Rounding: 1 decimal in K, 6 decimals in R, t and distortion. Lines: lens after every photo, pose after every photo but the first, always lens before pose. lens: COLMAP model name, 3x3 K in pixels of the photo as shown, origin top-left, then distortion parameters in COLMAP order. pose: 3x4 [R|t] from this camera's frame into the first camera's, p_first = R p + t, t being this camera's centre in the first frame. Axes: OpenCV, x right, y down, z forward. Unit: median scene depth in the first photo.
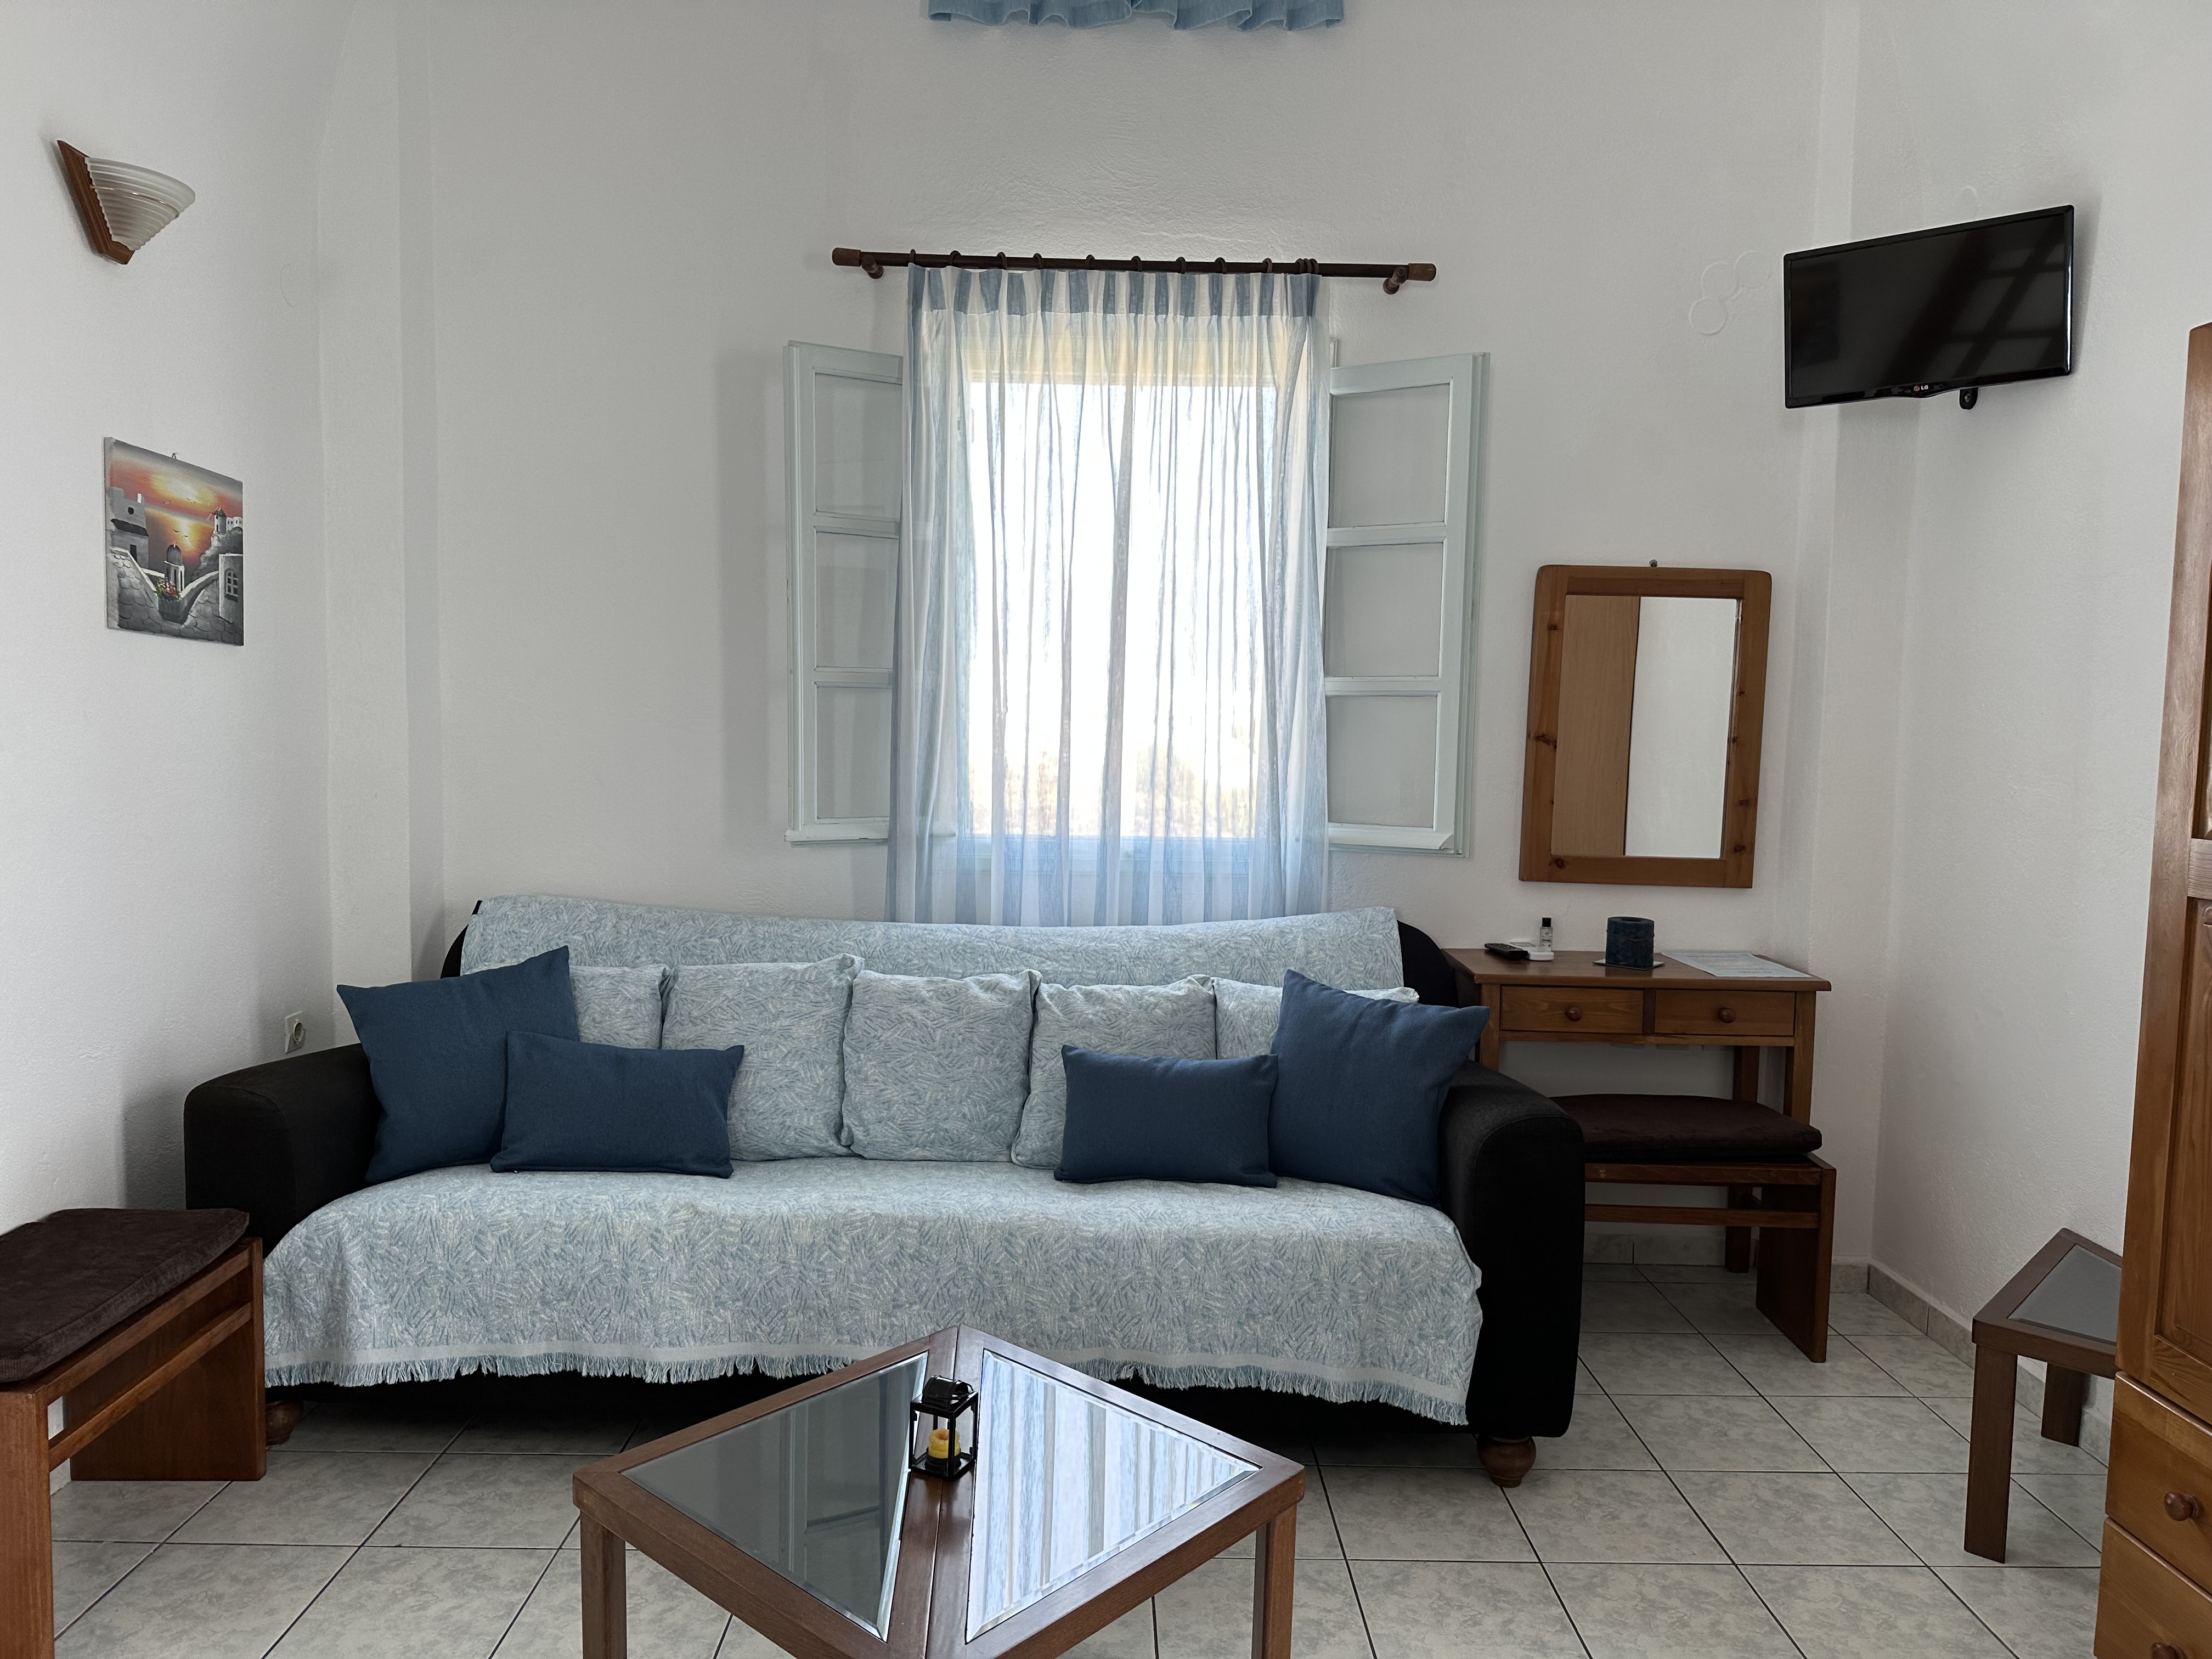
lens RADIAL K [[1553.7, 0, 1106.0], [0, 1553.7, 829.5], [0, 0, 1]] dist [0.075725, -0.089832]
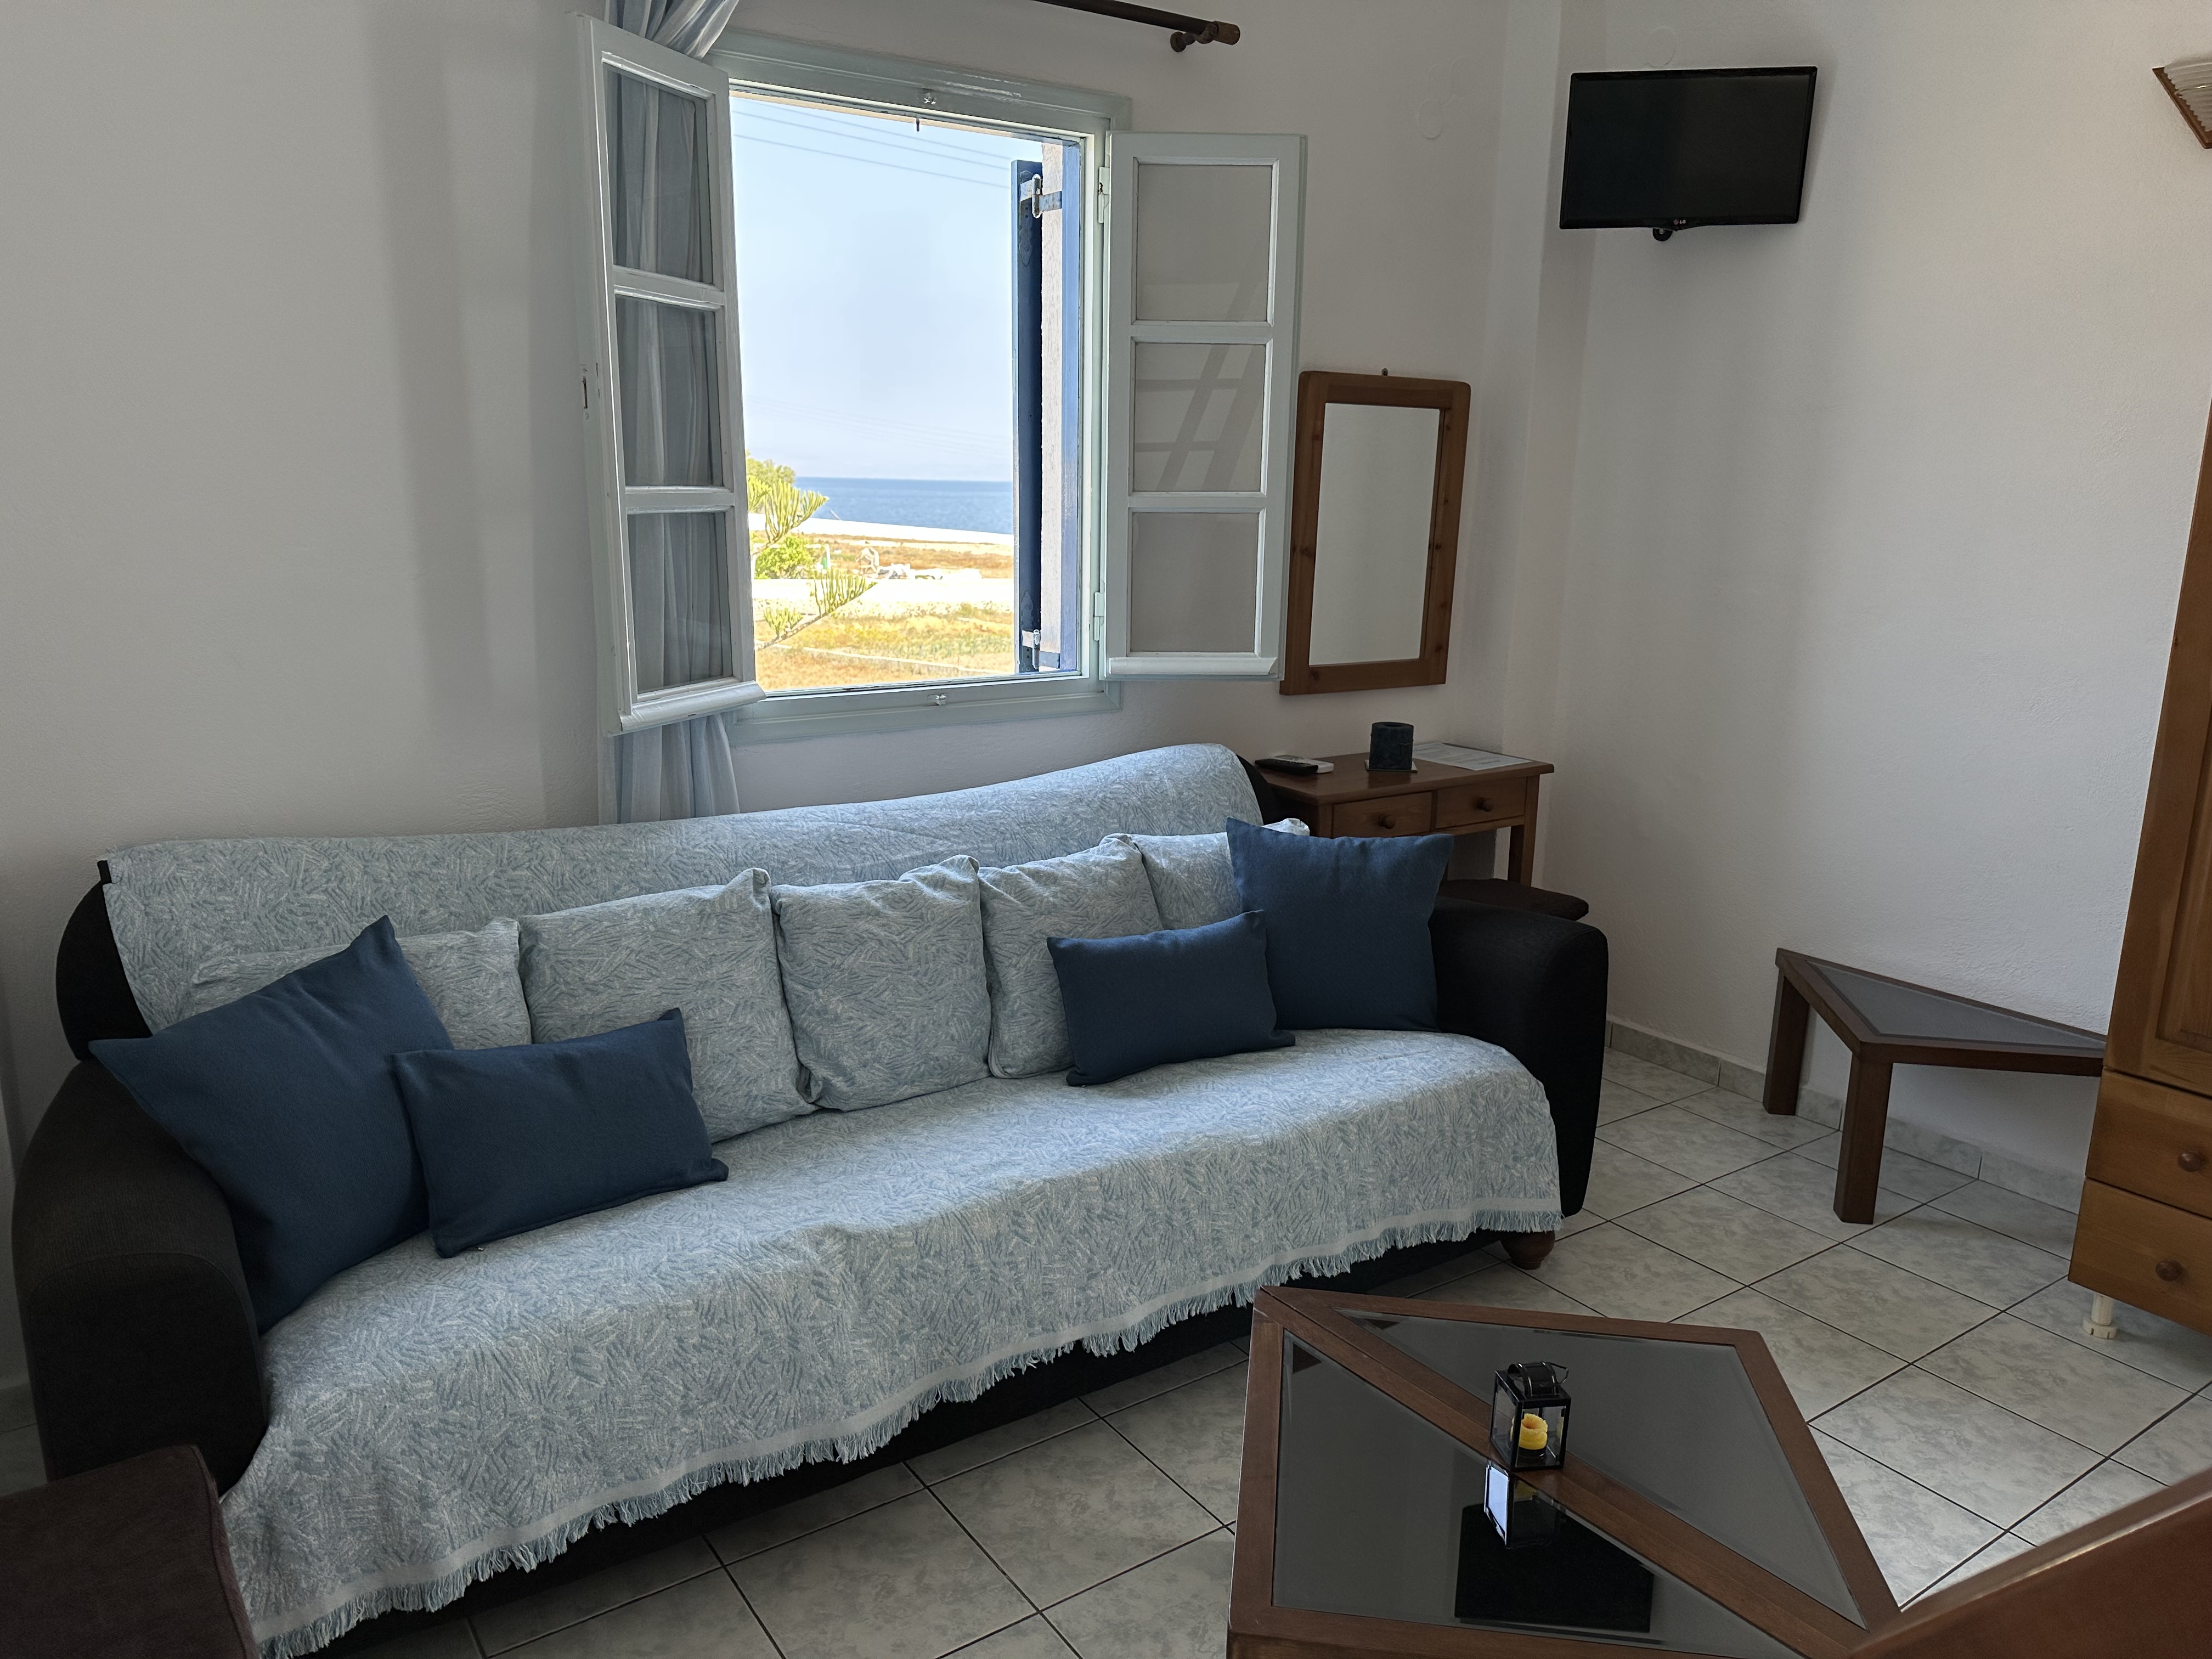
lens RADIAL K [[1539.6, 0, 1103.1], [0, 1539.6, 844.6], [0, 0, 1]] dist [0.111144, -0.140549]
pose [[0.826847, -0.137337, 0.545402, -0.488302], [0.046953, 0.983199, 0.176396, -0.067333], [-0.560464, -0.120244, 0.819403, 0.287915]]
